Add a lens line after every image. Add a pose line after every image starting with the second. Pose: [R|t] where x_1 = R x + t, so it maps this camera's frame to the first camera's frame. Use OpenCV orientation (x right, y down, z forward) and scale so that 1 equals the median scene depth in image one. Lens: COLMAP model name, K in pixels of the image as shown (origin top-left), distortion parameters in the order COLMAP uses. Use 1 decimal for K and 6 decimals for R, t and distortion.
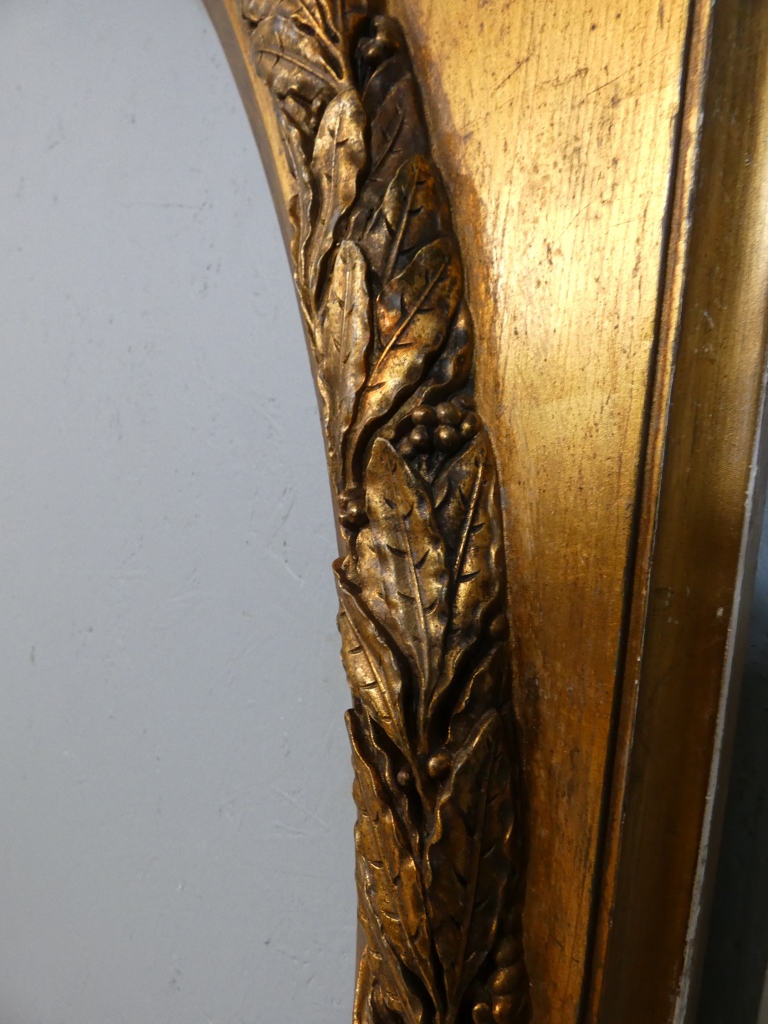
lens RADIAL K [[627.8, 0, 393.8], [0, 627.8, 519.5], [0, 0, 1]] dist [-0.003514, -0.002128]
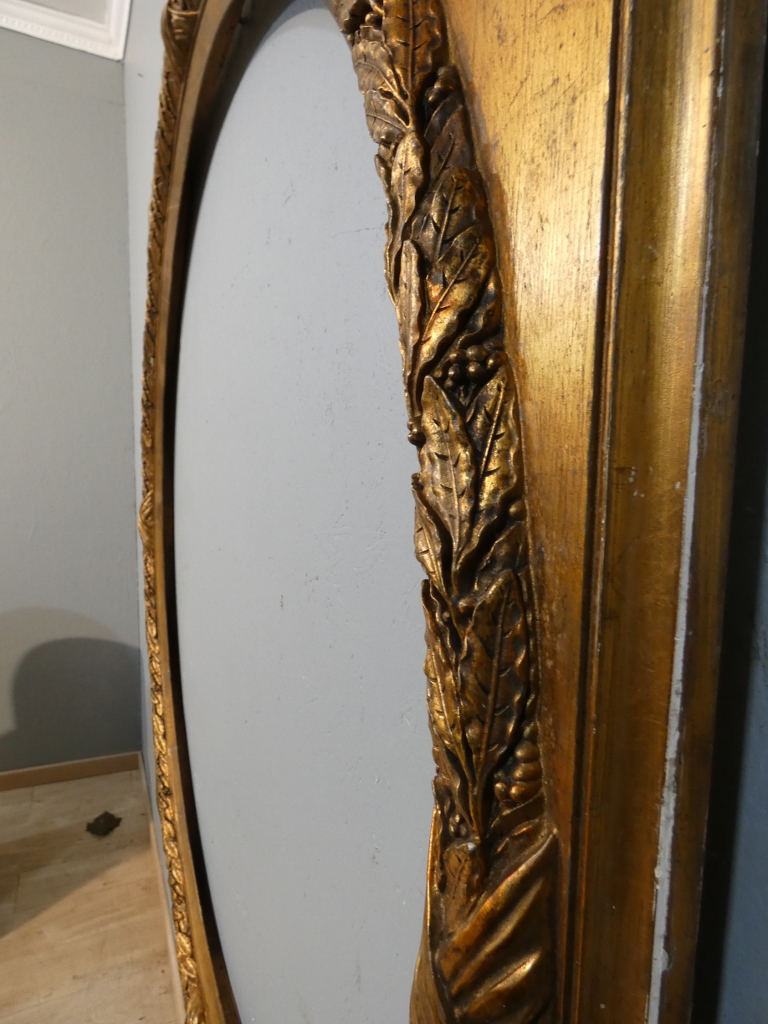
lens RADIAL K [[627.8, 0, 382.0], [0, 627.8, 522.8], [0, 0, 1]] dist [-0.003514, -0.002128]
pose [[0.918434, -0.011717, -0.395401, 0.433207], [0.014703, 0.999882, 0.004523, 0.190038], [0.395301, -0.009968, 0.918498, -0.339421]]
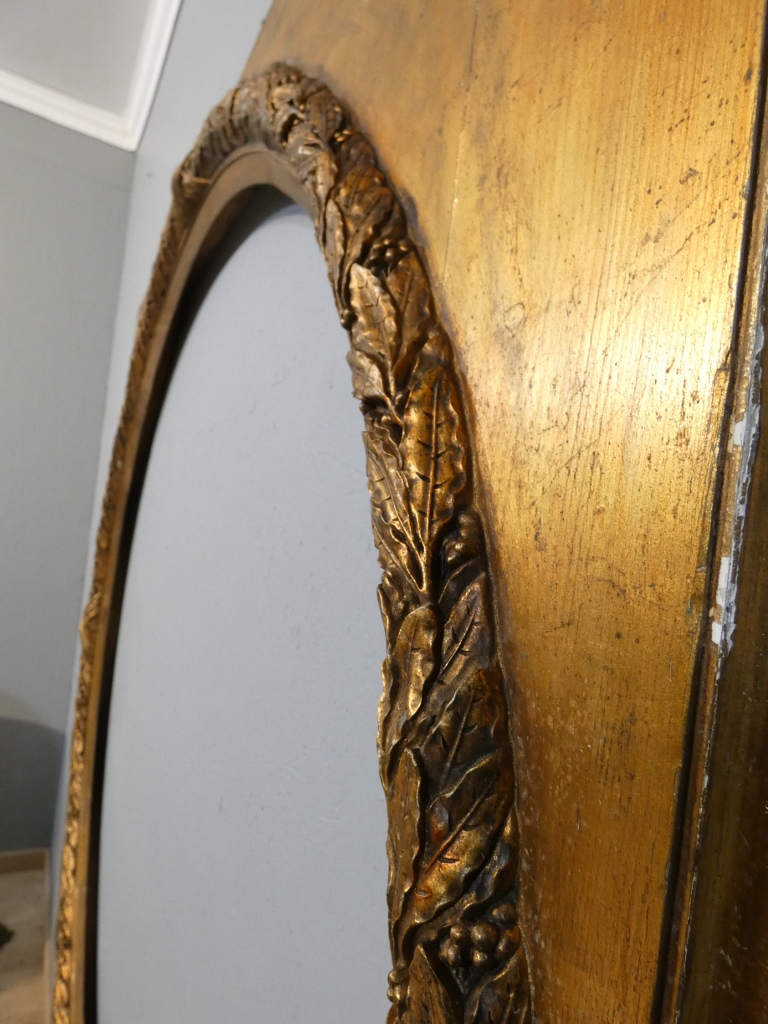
lens RADIAL K [[627.8, 0, 383.7], [0, 627.8, 507.8], [0, 0, 1]] dist [-0.003514, -0.002128]
pose [[0.940748, 0.032481, -0.337547, 0.265601], [-0.077647, 0.989589, -0.121177, -0.754480], [0.330097, 0.140206, 0.933476, -0.176042]]
